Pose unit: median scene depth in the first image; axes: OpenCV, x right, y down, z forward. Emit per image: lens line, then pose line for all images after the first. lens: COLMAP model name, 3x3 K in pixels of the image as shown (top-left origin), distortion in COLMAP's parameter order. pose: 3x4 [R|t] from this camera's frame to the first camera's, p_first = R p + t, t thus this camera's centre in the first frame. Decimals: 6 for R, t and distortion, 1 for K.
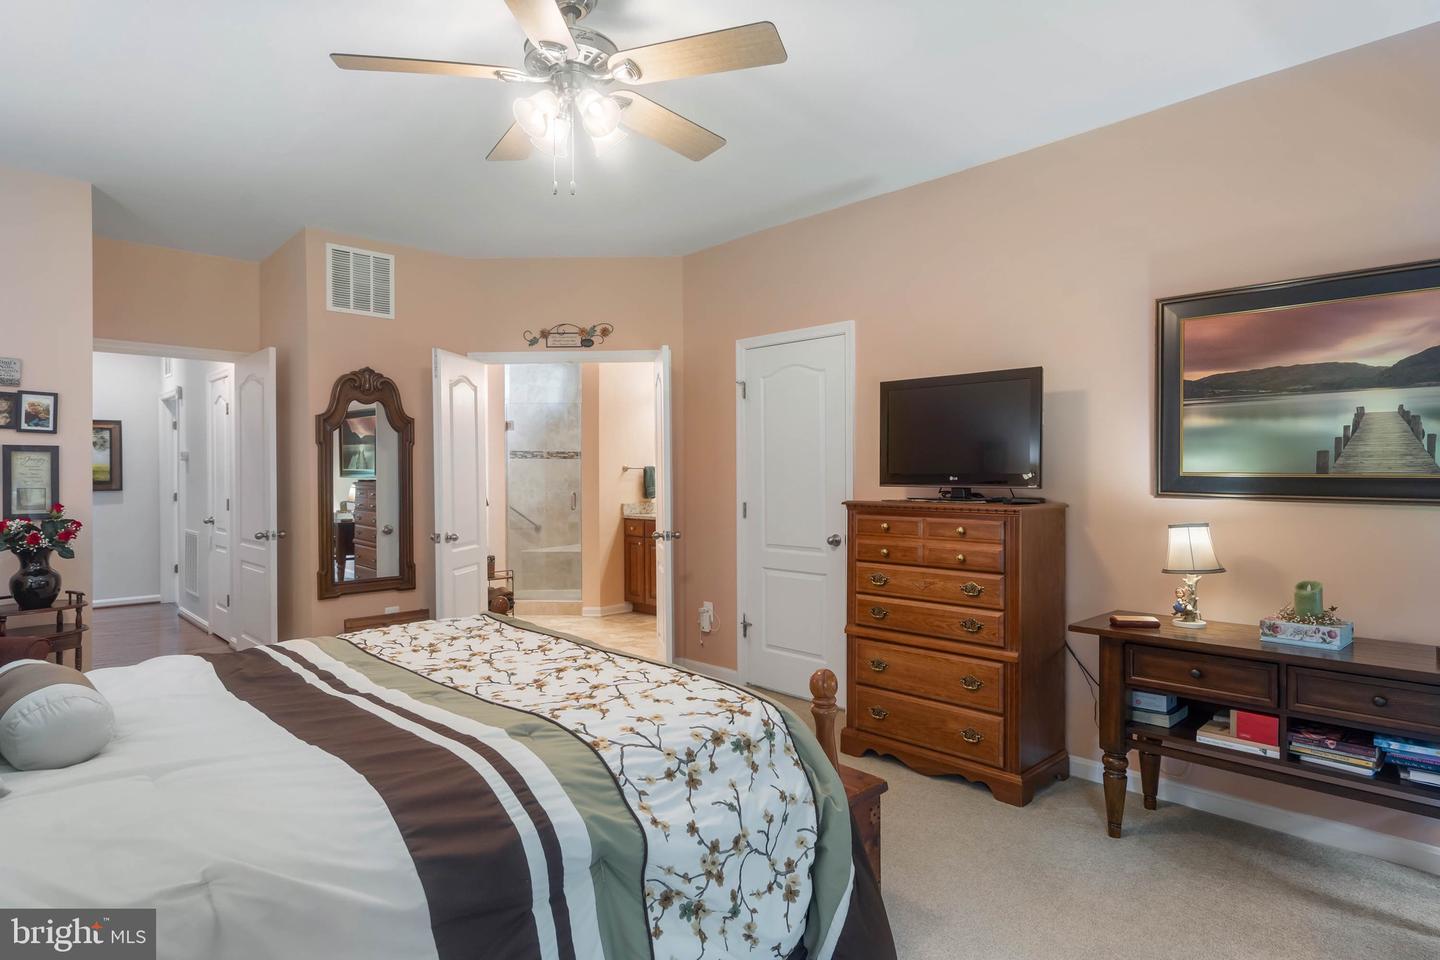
lens RADIAL K [[800.9, 0, 717.1], [0, 800.9, 482.7], [0, 0, 1]] dist [0.008121, 0.001223]
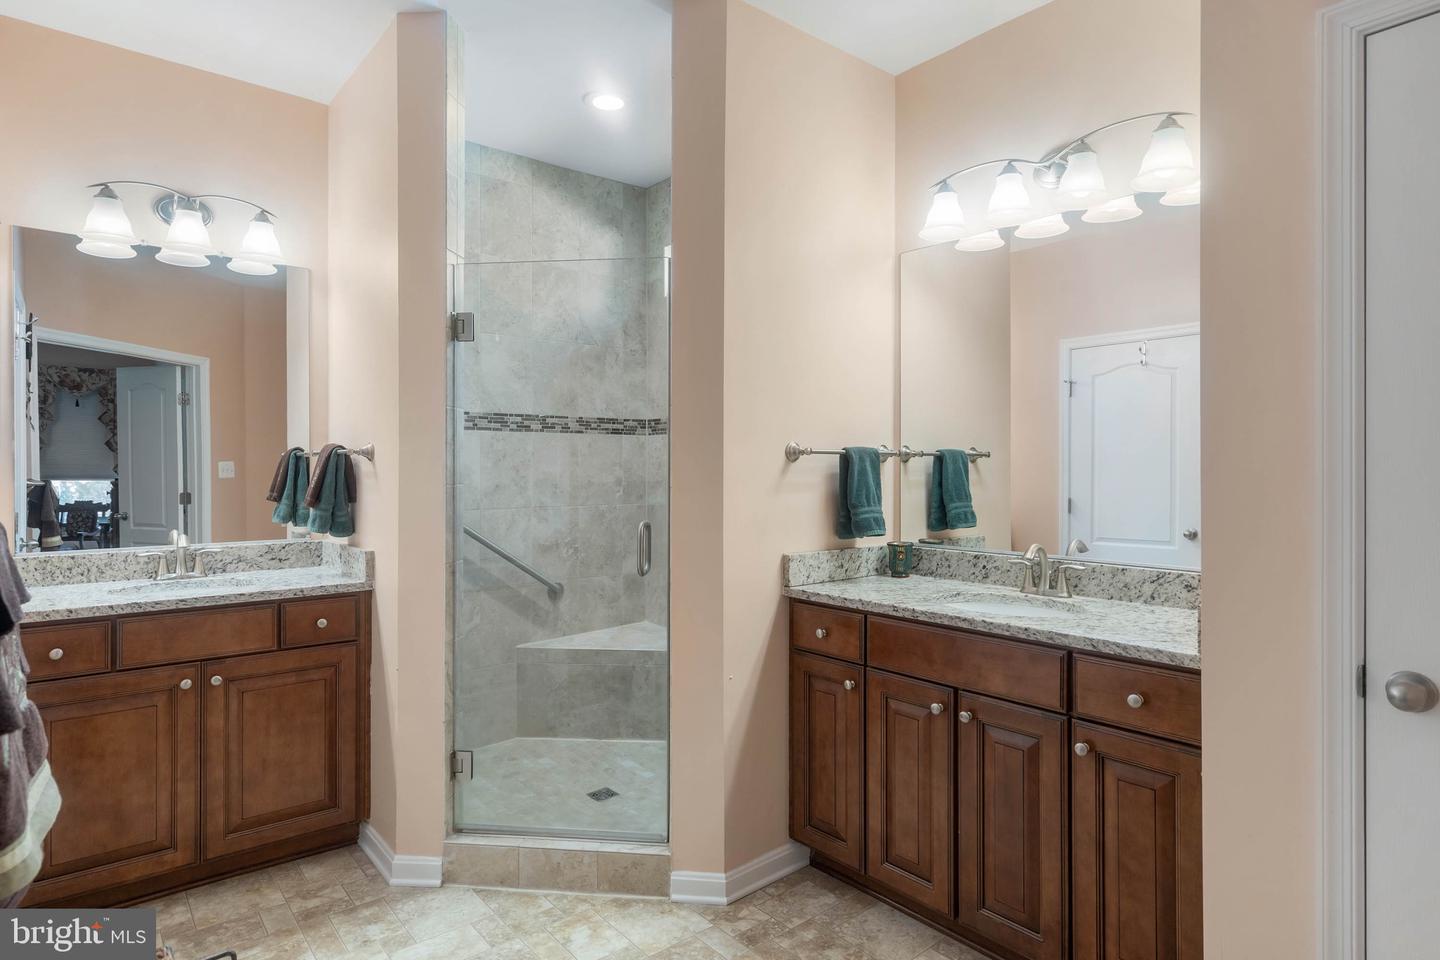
lens RADIAL K [[817.3, 0, 716.5], [0, 817.3, 453.6], [0, 0, 1]] dist [0.003316, 0.001889]
pose [[0.998226, 0.001314, -0.059531, -0.127807], [-0.002923, 0.999633, -0.026949, -0.007964], [0.059474, 0.027075, 0.997863, 0.653198]]
